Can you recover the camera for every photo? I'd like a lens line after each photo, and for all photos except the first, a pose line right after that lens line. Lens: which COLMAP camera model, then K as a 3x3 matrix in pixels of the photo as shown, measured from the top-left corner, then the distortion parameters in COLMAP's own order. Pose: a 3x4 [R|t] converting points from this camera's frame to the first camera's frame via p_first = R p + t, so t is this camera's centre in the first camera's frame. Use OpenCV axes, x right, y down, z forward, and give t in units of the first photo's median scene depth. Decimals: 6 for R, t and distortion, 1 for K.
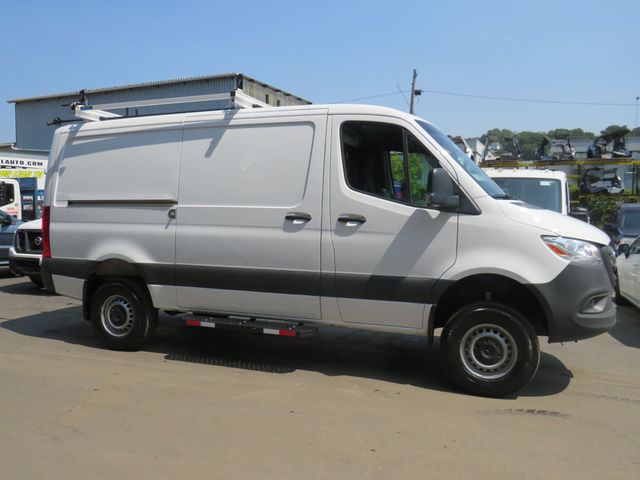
lens RADIAL K [[525.0, 0, 316.5], [0, 525.0, 238.3], [0, 0, 1]] dist [-0.029033, -0.002158]
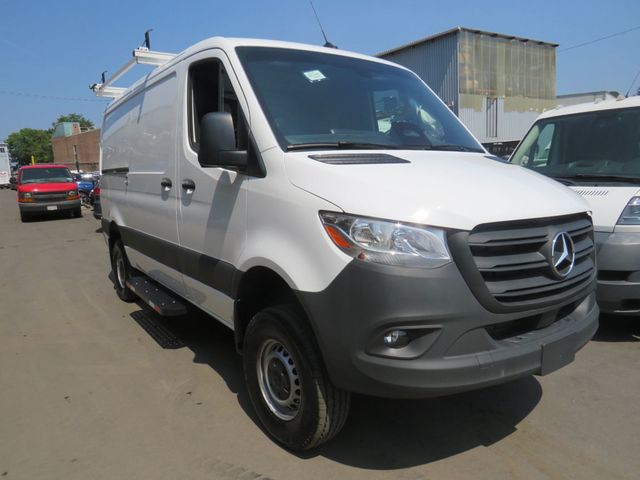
lens RADIAL K [[455.9, 0, 320.6], [0, 455.9, 237.8], [0, 0, 1]] dist [-0.024420, -0.000547]
pose [[0.826419, 0.049213, -0.560901, 0.568132], [0.008249, 0.995008, 0.099454, -0.020244], [0.562996, -0.086817, 0.821887, 0.458183]]
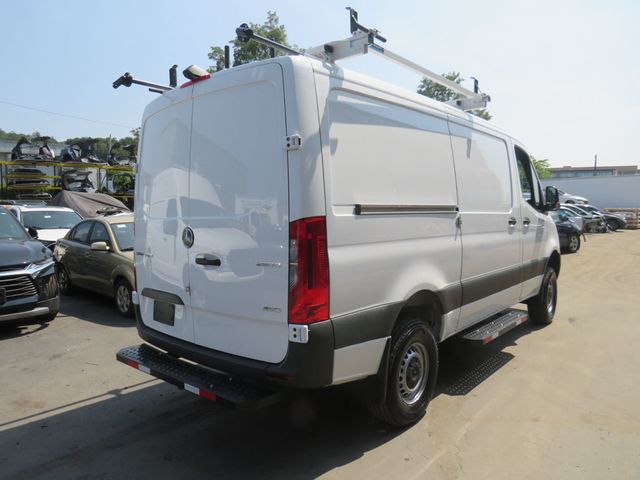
lens RADIAL K [[455.9, 0, 317.7], [0, 455.9, 240.8], [0, 0, 1]] dist [-0.024420, -0.000547]
pose [[0.327737, -0.072901, 0.941952, -1.034775], [0.053021, 0.996866, 0.058703, -0.072153], [-0.943280, 0.030704, 0.330576, 0.976261]]
